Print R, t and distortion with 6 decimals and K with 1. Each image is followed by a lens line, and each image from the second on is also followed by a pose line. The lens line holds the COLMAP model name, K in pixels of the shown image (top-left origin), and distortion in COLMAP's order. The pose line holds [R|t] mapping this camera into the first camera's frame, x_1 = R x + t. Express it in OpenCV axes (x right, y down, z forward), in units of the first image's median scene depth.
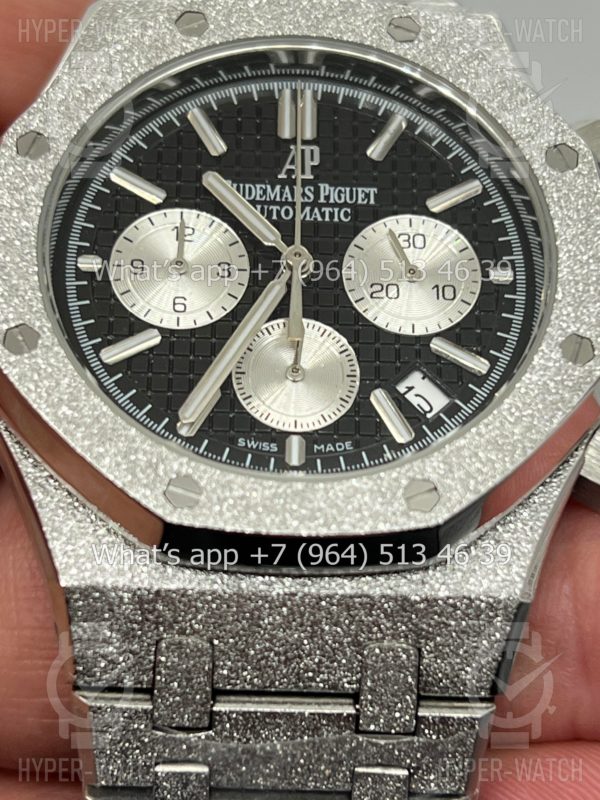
lens RADIAL K [[1905.1, 0, 300.7], [0, 1905.1, 399.5], [0, 0, 1]] dist [0.149368, 0.000000]
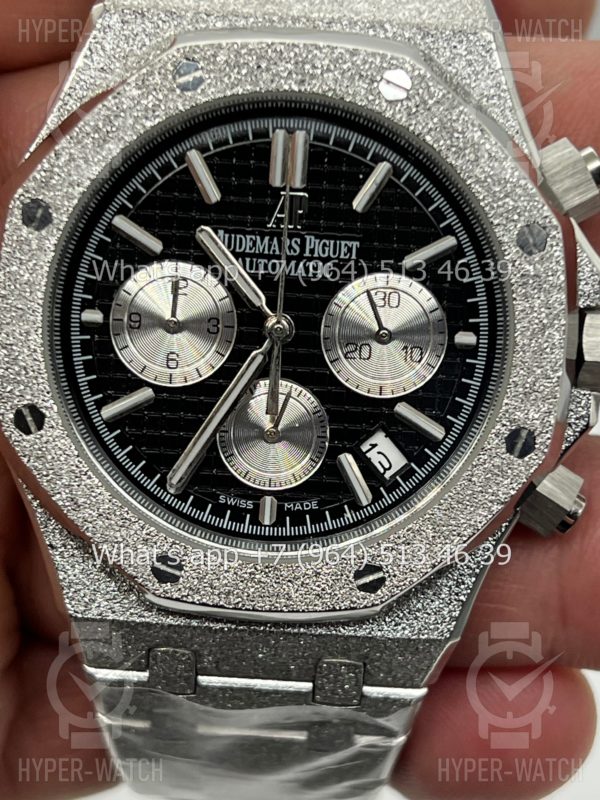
lens RADIAL K [[1905.1, 0, 299.6], [0, 1905.1, 400.7], [0, 0, 1]] dist [0.149368, 0.000000]
pose [[0.997127, 0.059508, -0.046877, 0.063810], [-0.028291, 0.866556, 0.498278, -0.582352], [0.070273, -0.495520, 0.865749, 0.026375]]
